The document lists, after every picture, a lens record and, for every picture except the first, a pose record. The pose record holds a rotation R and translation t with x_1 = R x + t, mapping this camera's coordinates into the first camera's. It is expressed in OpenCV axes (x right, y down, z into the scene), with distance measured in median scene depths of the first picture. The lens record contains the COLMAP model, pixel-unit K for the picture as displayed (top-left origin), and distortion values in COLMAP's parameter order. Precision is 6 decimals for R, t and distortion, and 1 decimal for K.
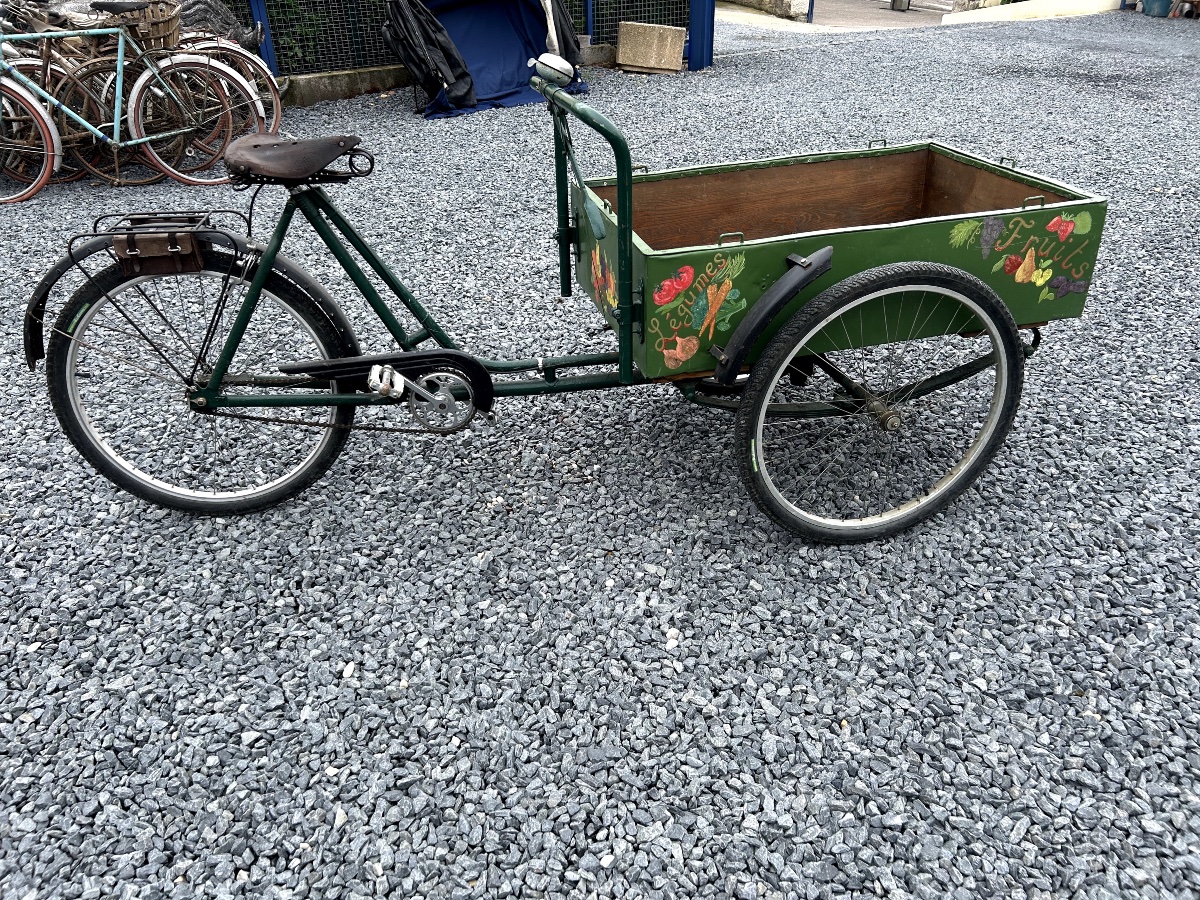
lens RADIAL K [[919.5, 0, 612.3], [0, 919.5, 446.2], [0, 0, 1]] dist [0.036251, -0.045746]
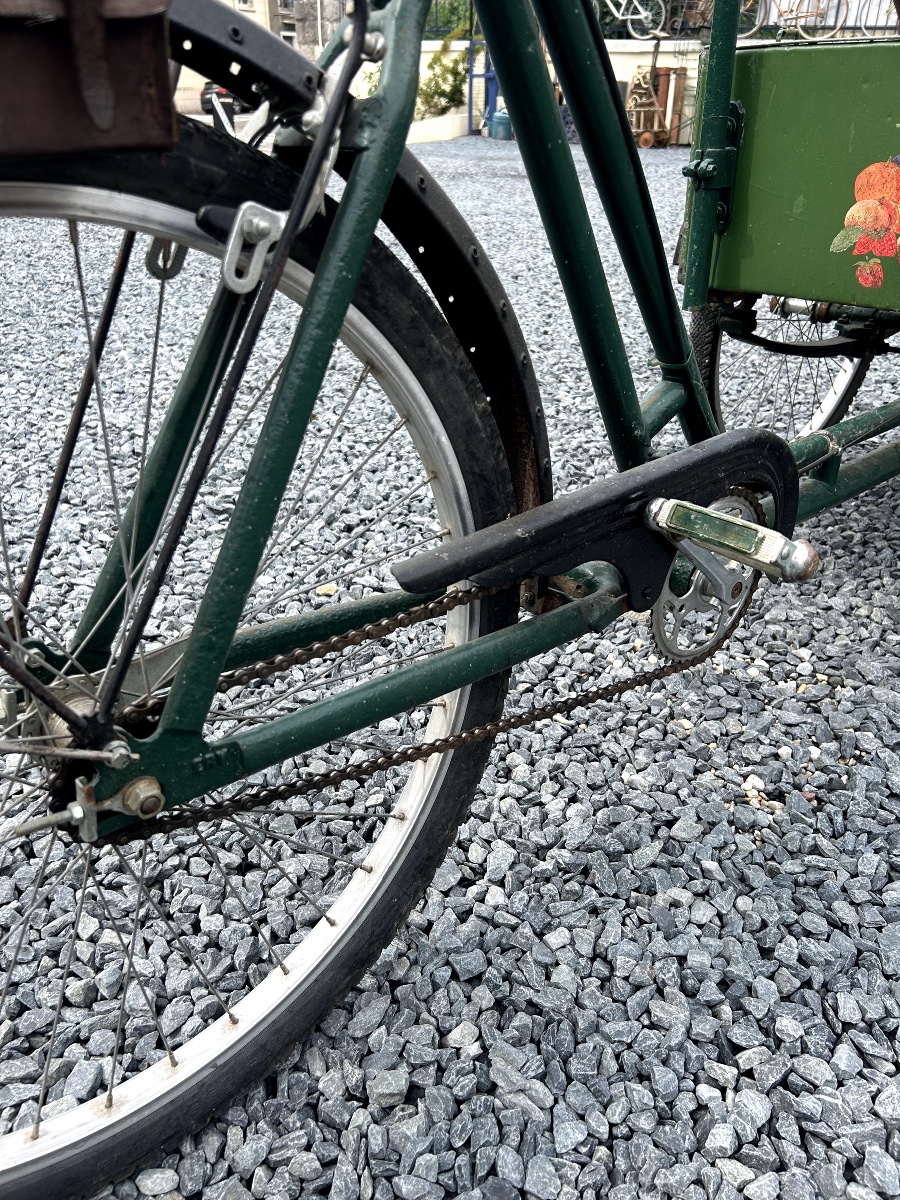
lens RADIAL K [[919.5, 0, 455.6], [0, 919.5, 586.8], [0, 0, 1]] dist [0.036251, -0.045746]
pose [[0.855445, -0.227132, 0.465430, -0.481411], [0.237662, 0.970648, 0.036865, -0.090570], [-0.460142, 0.079079, 0.884316, 0.770033]]
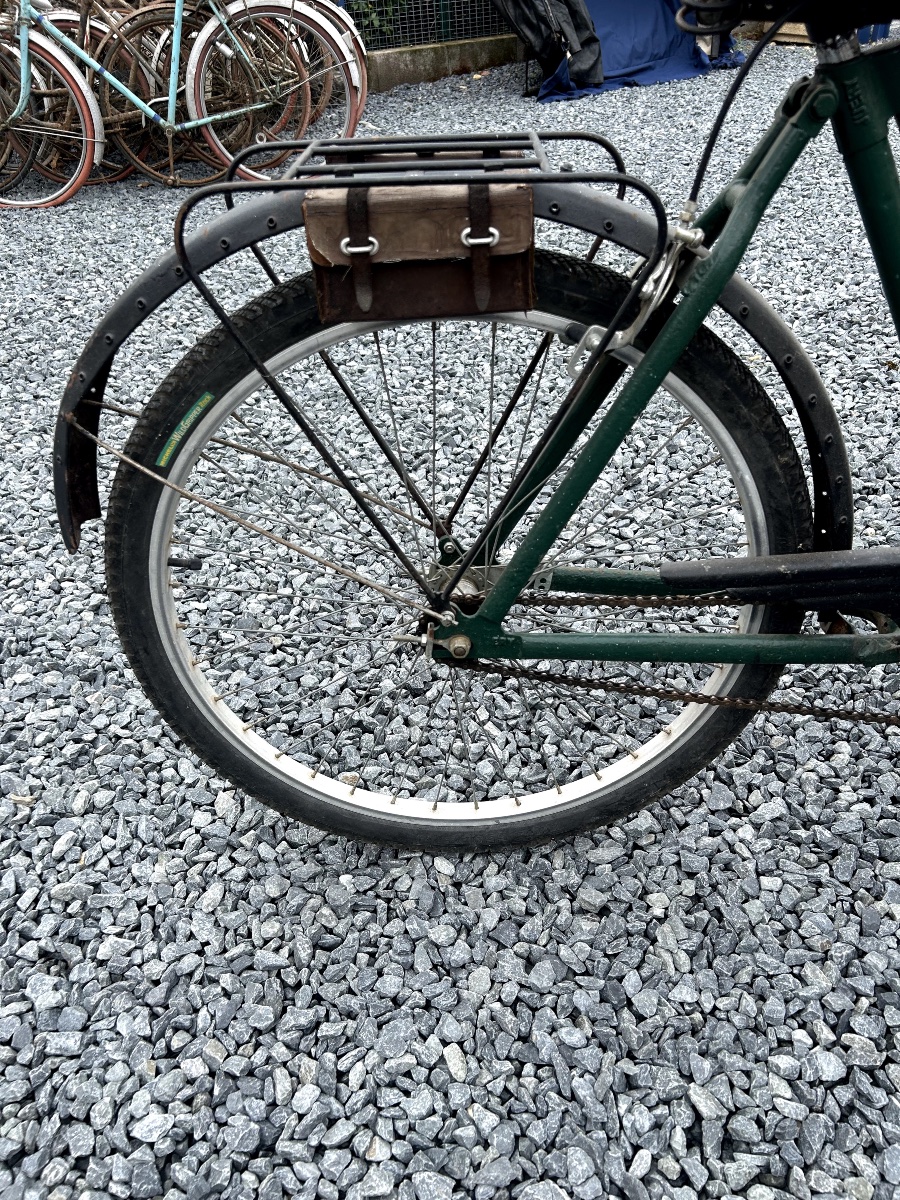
lens RADIAL K [[919.5, 0, 451.5], [0, 919.5, 605.5], [0, 0, 1]] dist [0.036251, -0.045746]
pose [[0.984190, 0.072035, -0.161804, -0.391475], [-0.051514, 0.990484, 0.127624, -0.118532], [0.169457, -0.117271, 0.978536, 0.622703]]
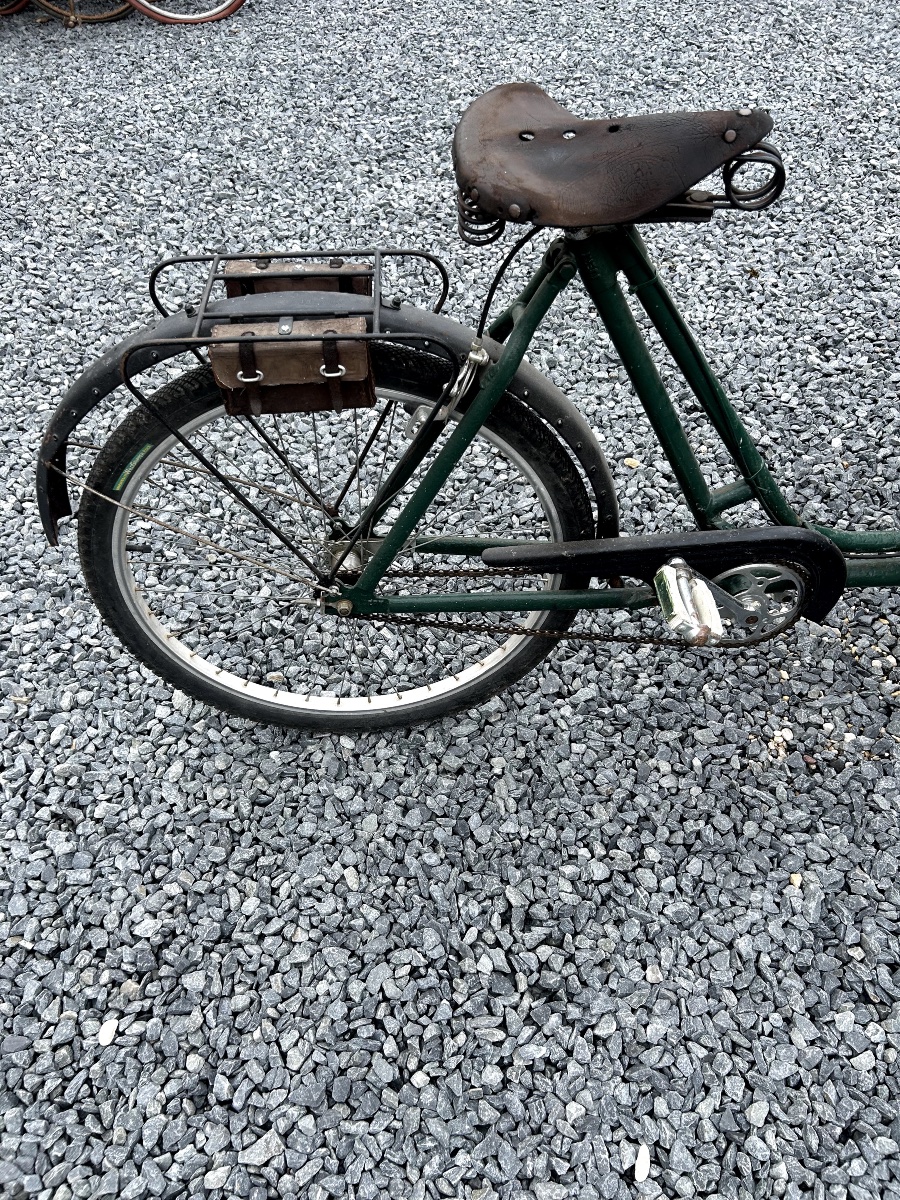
lens RADIAL K [[919.5, 0, 451.4], [0, 919.5, 602.8], [0, 0, 1]] dist [0.036251, -0.045746]
pose [[0.993069, 0.078814, -0.087190, -0.336919], [-0.047135, 0.946638, 0.318833, -0.235933], [0.107666, -0.312514, 0.943792, 0.489433]]
